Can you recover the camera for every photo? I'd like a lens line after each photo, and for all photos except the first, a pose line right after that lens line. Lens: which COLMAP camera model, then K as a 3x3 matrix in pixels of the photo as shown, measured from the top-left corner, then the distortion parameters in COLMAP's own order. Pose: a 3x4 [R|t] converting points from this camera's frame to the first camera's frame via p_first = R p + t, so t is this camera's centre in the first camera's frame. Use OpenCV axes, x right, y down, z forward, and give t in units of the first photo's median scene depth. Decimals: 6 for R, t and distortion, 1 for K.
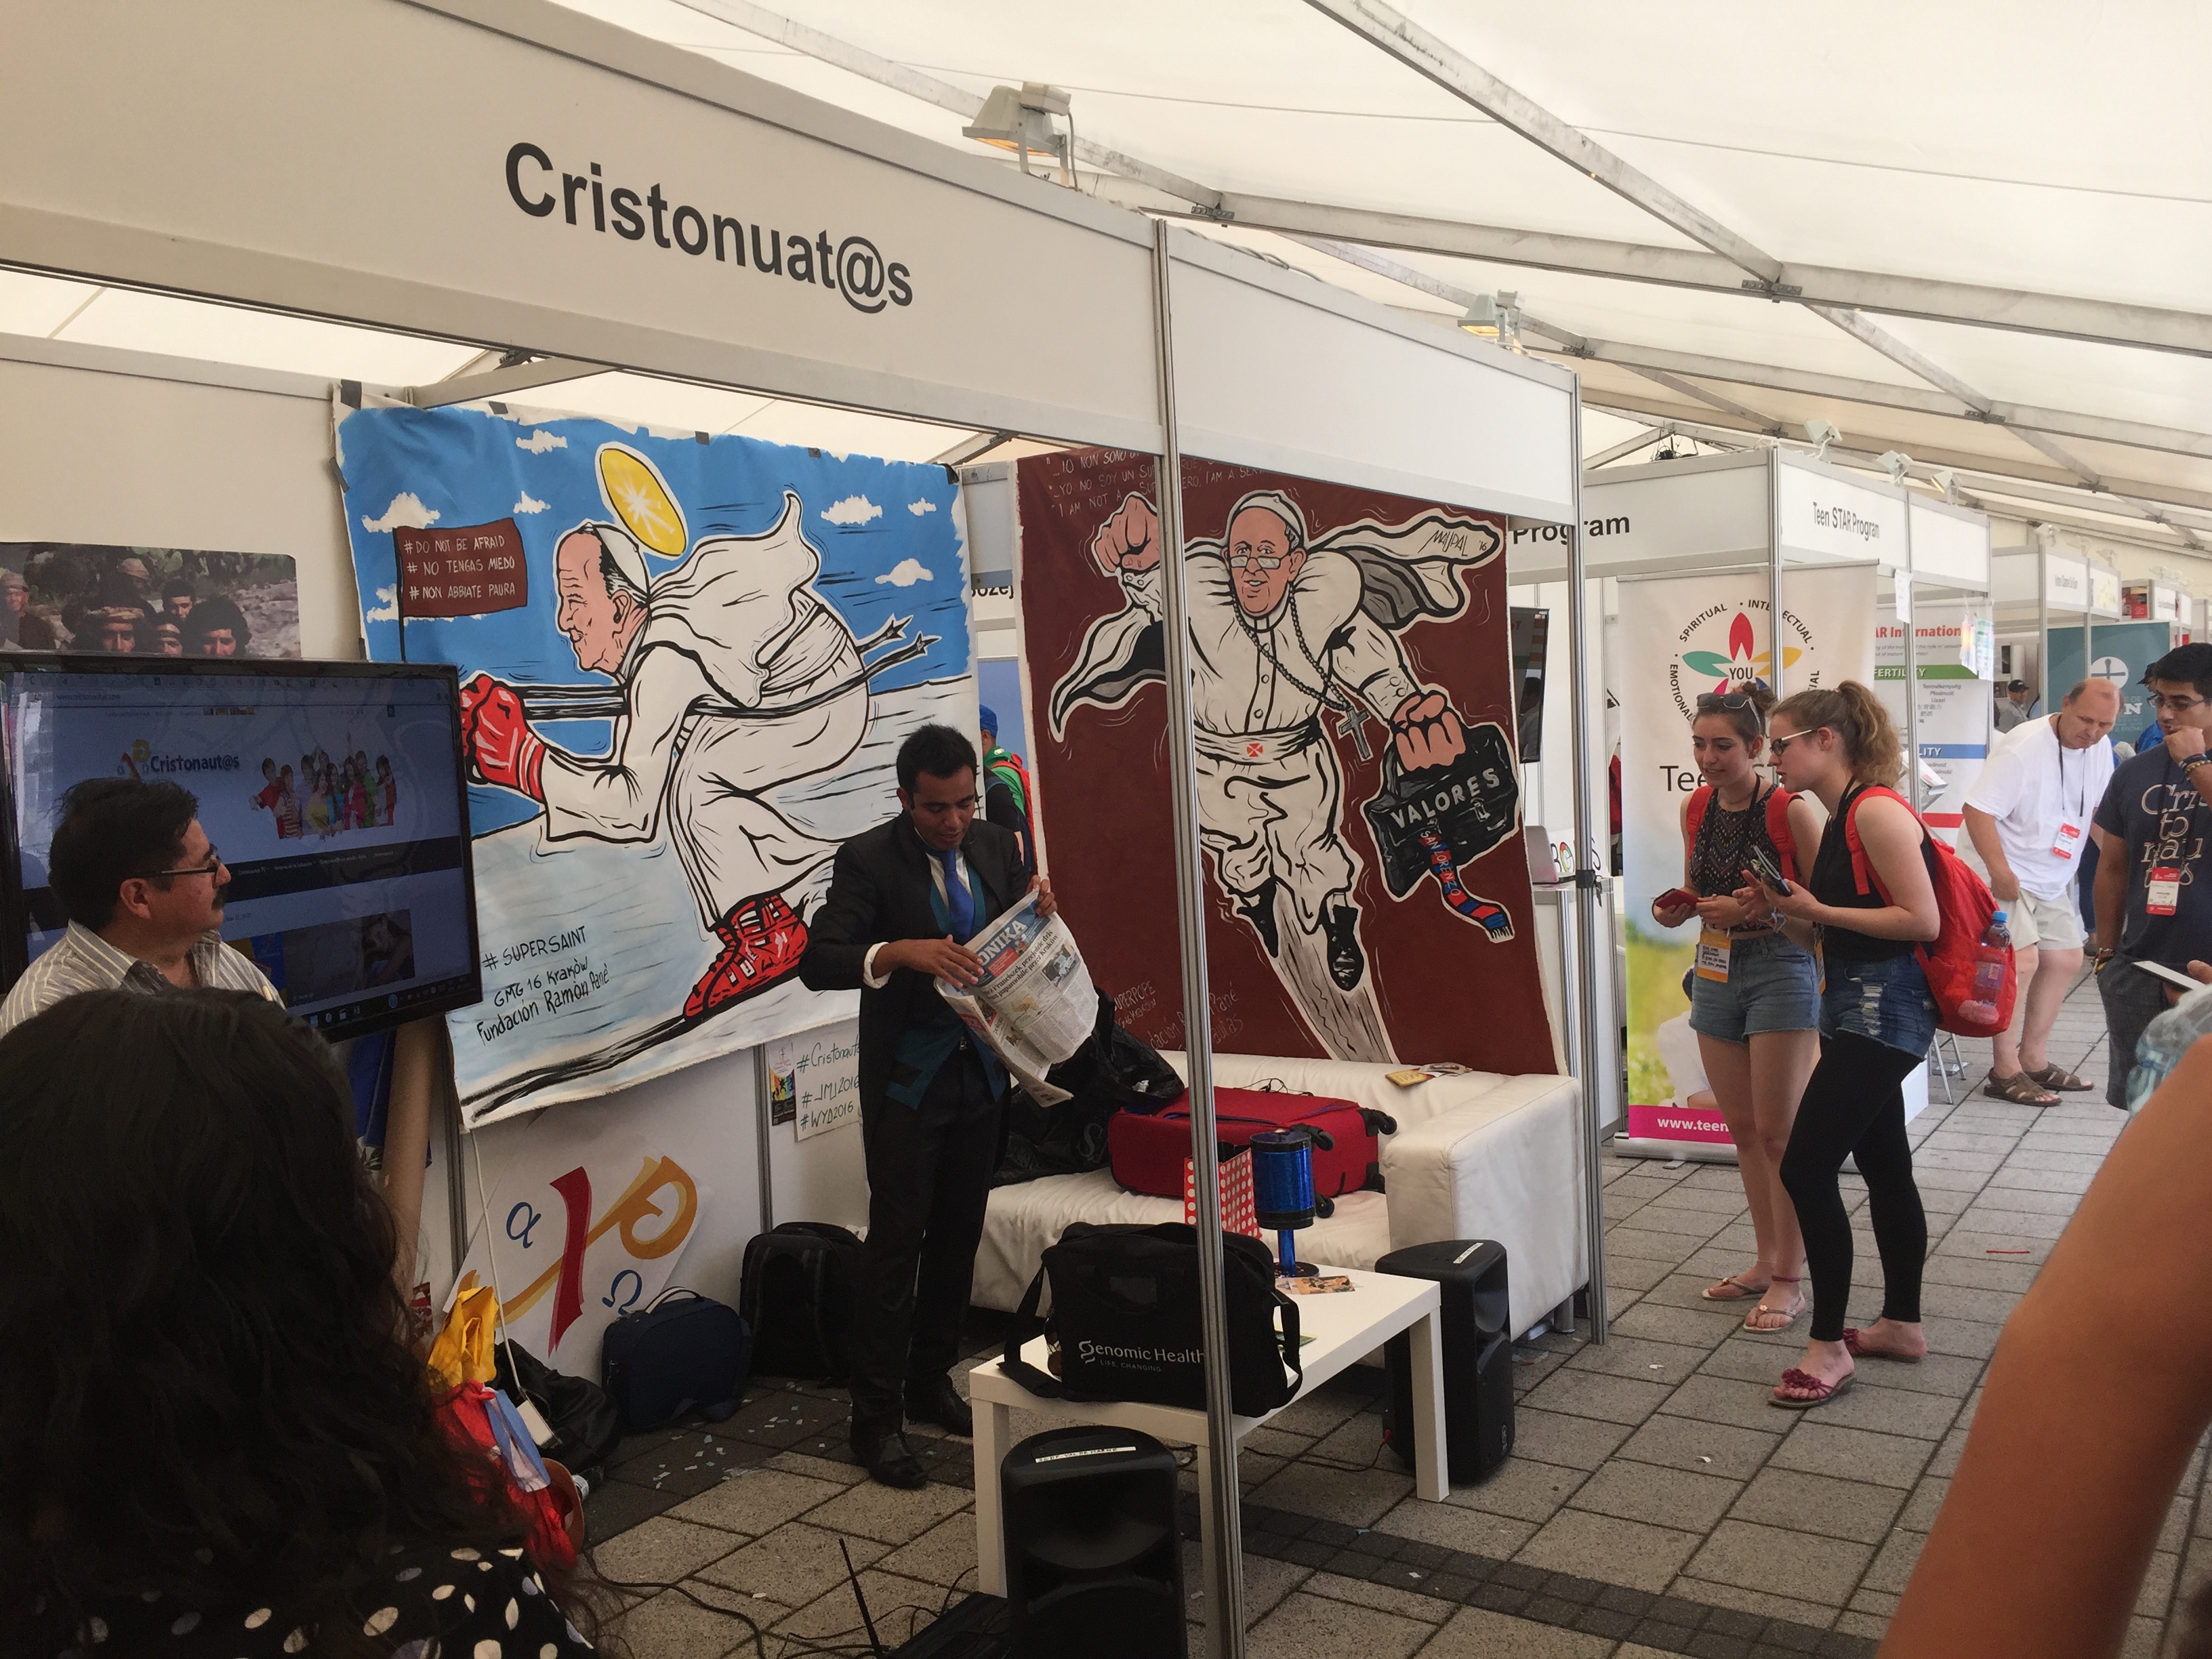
lens RADIAL K [[1872.0, 0, 1110.1], [0, 1872.0, 819.1], [0, 0, 1]] dist [0.088675, -0.120477]
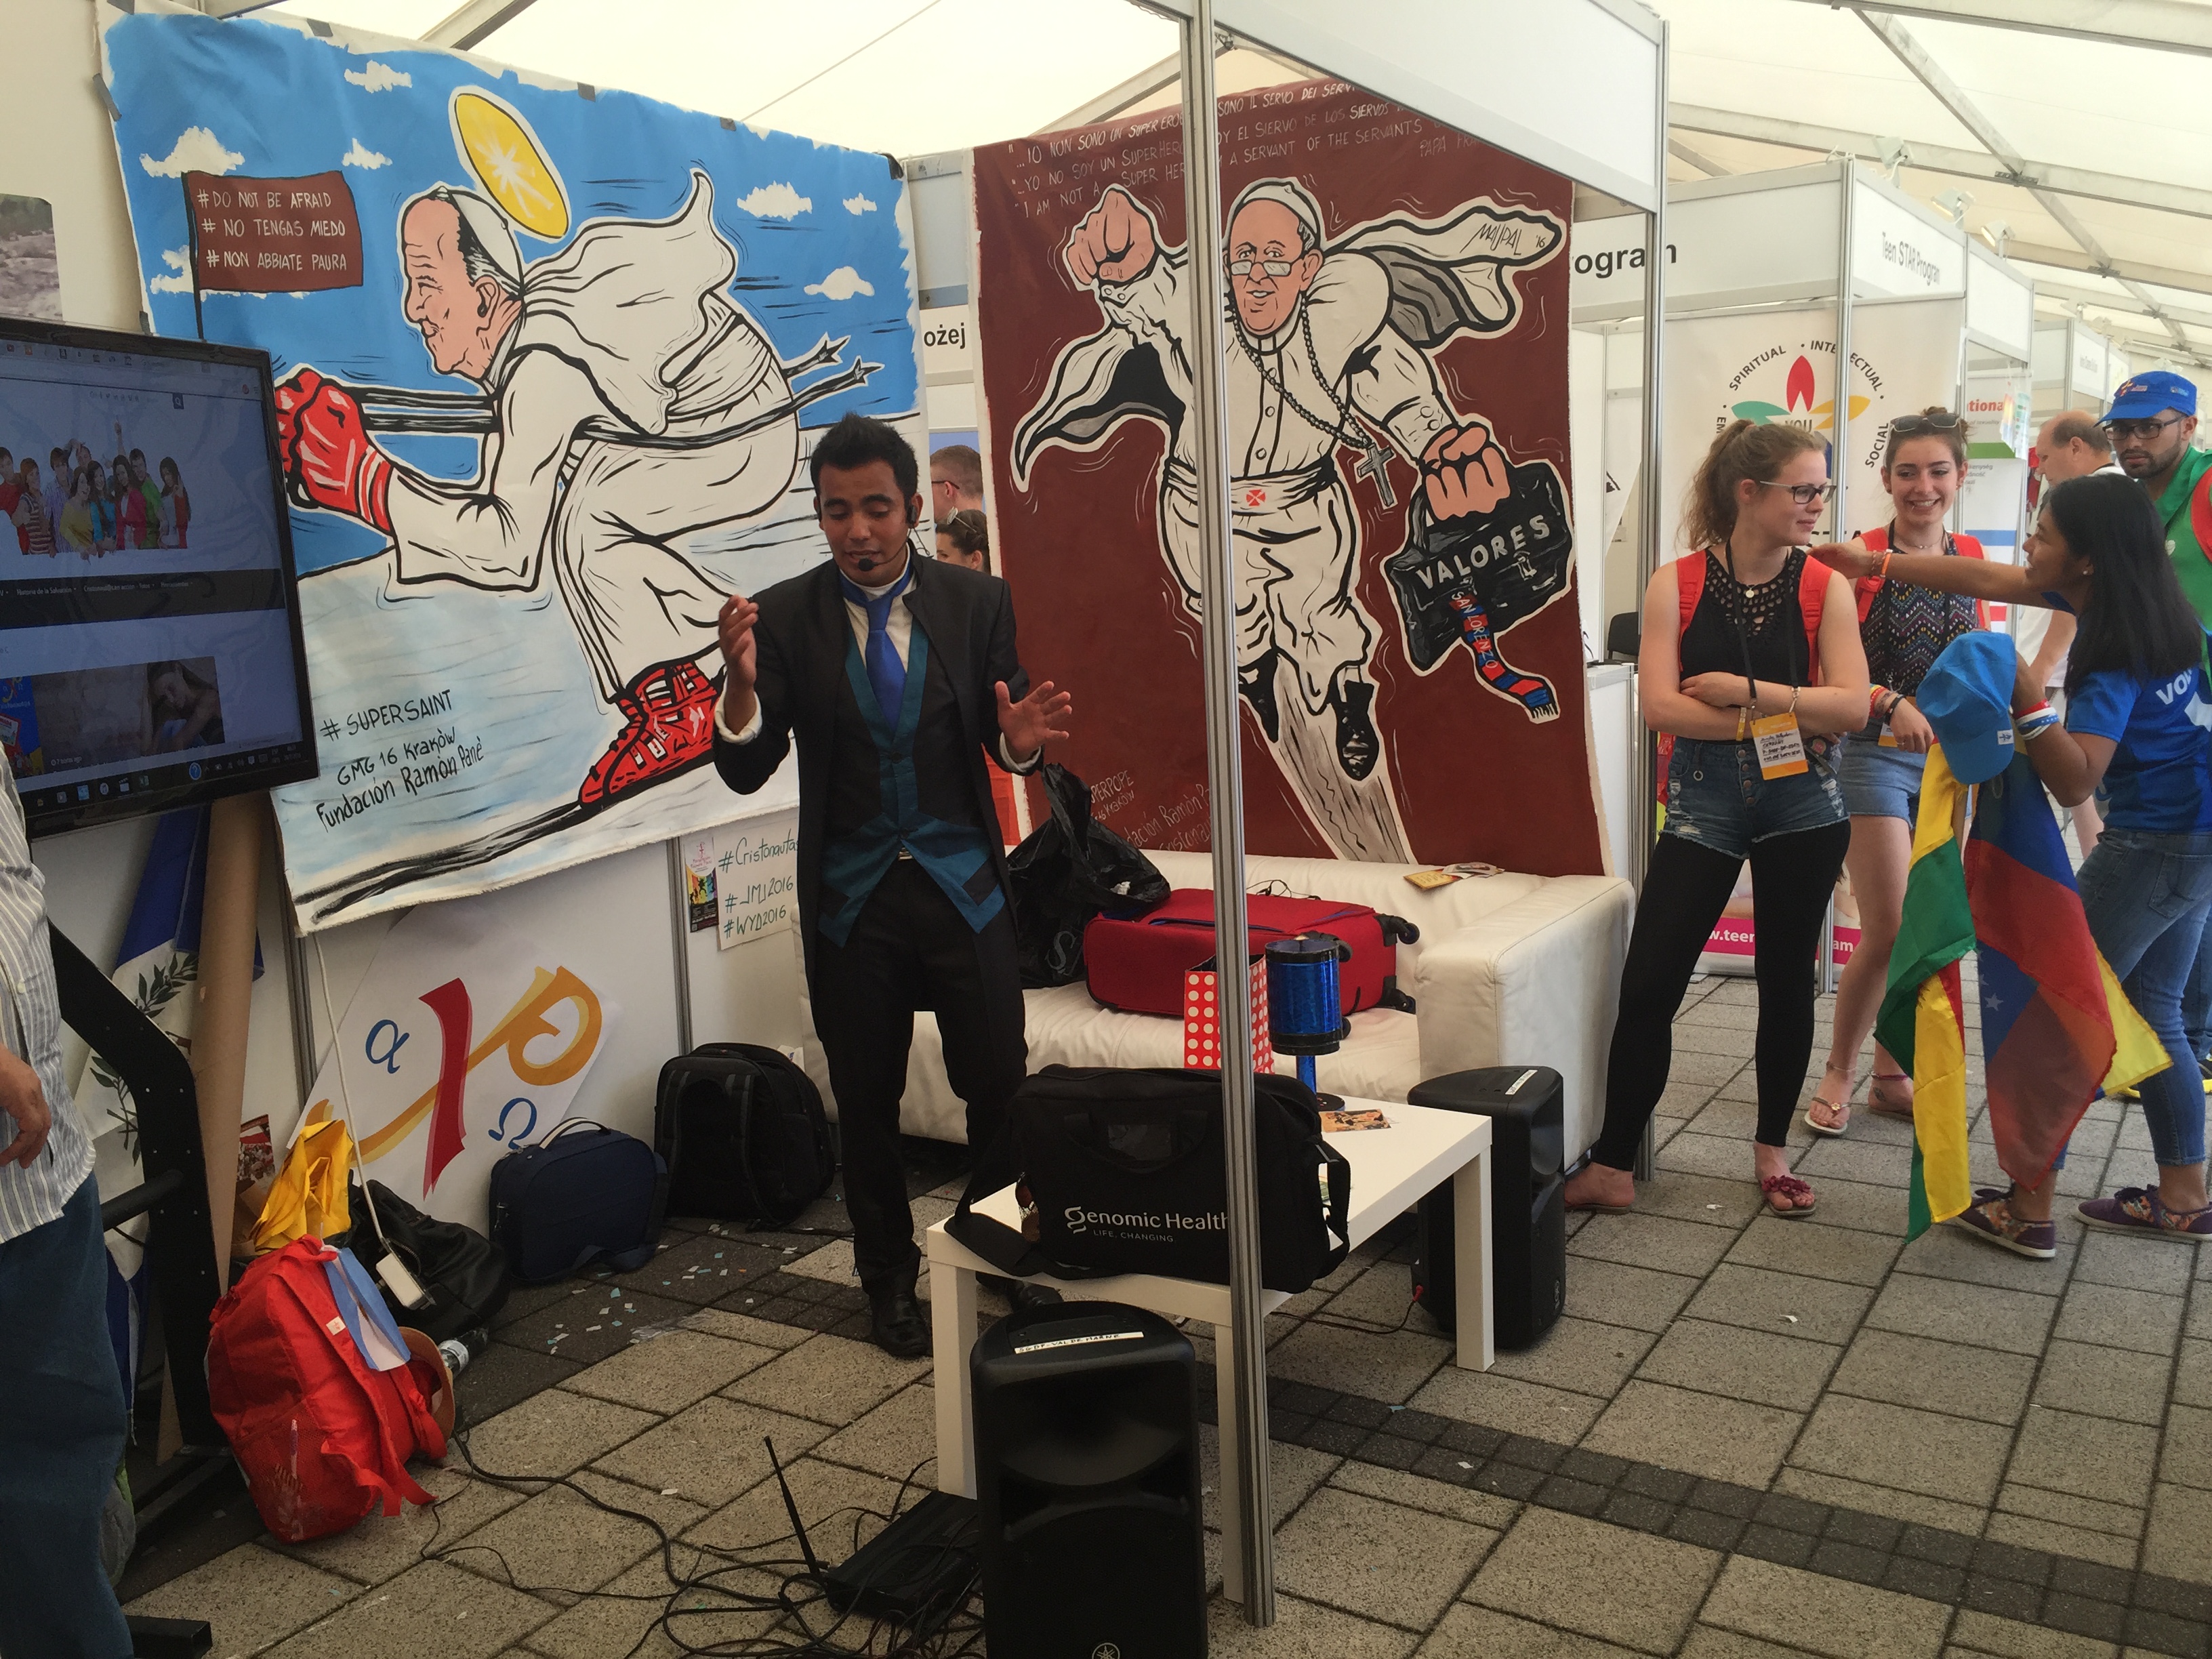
lens RADIAL K [[1872.8, 0, 1115.3], [0, 1872.8, 824.4], [0, 0, 1]] dist [0.091971, -0.132295]
pose [[0.999429, 0.004764, 0.033457, -0.017204], [-0.008090, 0.994955, 0.099995, 0.031249], [-0.032812, -0.100208, 0.994425, 0.169961]]
